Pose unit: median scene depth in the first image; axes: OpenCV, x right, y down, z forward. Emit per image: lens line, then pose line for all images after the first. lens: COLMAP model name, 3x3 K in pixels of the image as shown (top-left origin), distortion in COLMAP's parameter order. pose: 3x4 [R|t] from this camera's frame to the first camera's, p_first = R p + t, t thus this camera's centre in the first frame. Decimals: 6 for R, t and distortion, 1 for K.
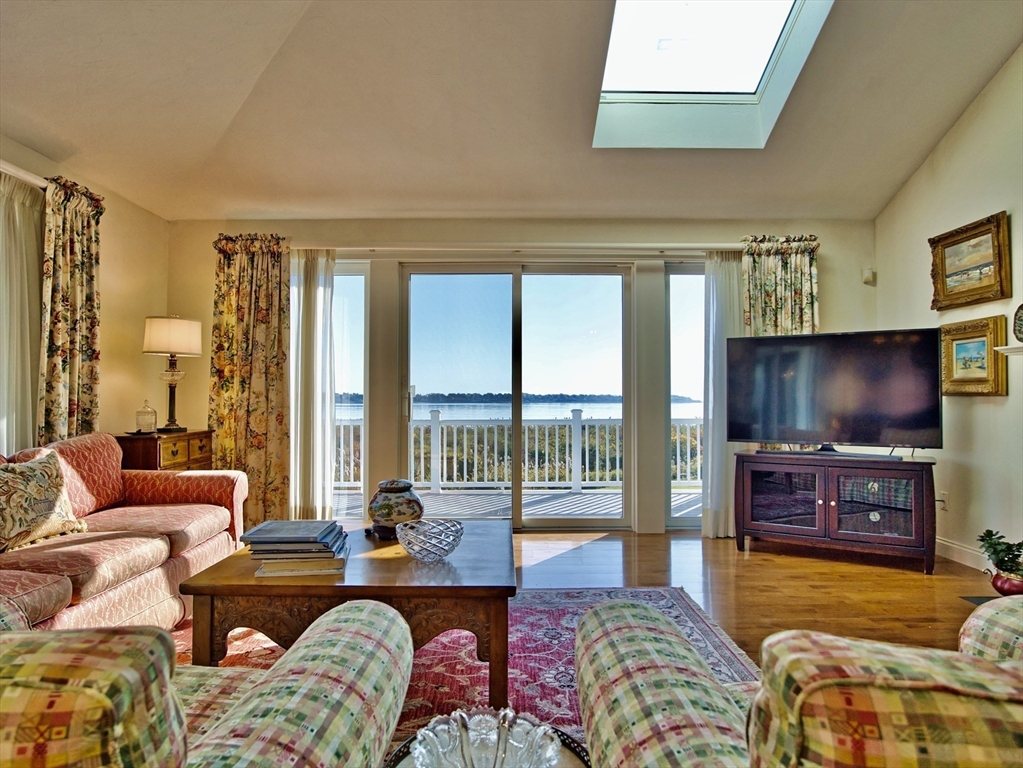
lens RADIAL K [[627.1, 0, 509.7], [0, 627.1, 386.3], [0, 0, 1]] dist [-0.054951, 0.040045]
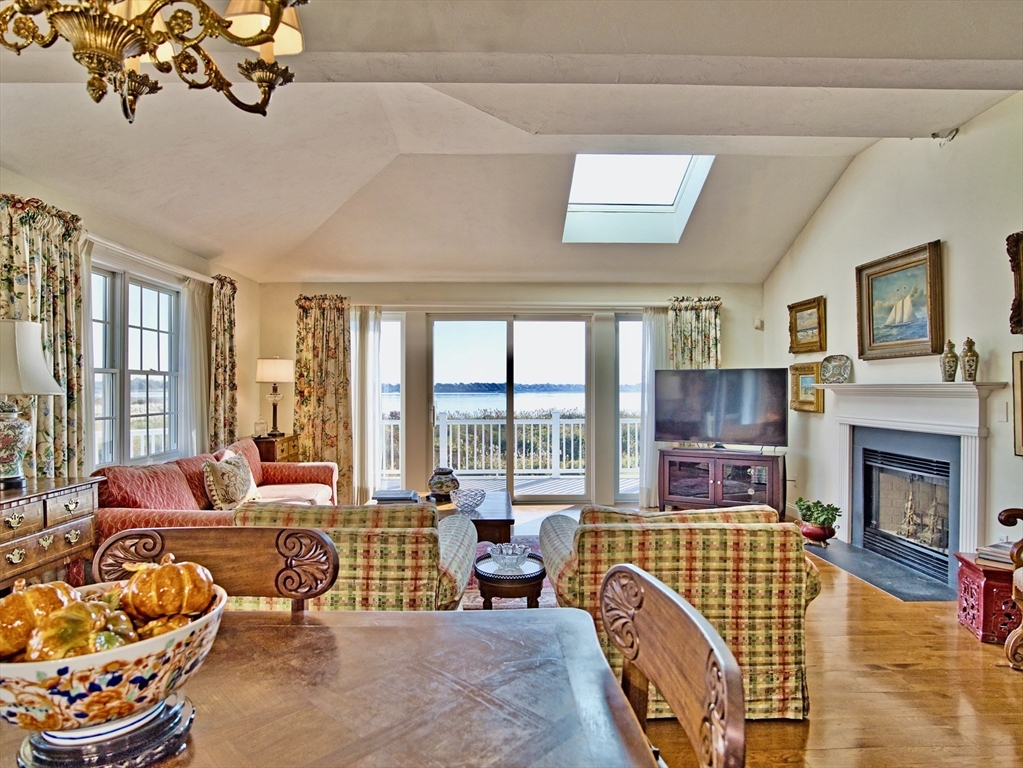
lens RADIAL K [[615.1, 0, 503.2], [0, 615.1, 388.2], [0, 0, 1]] dist [-0.053419, 0.025660]
pose [[0.999953, -0.002228, 0.009408, -0.019361], [0.002051, 0.999823, 0.018703, -0.060962], [-0.009448, -0.018683, 0.999781, -0.420225]]
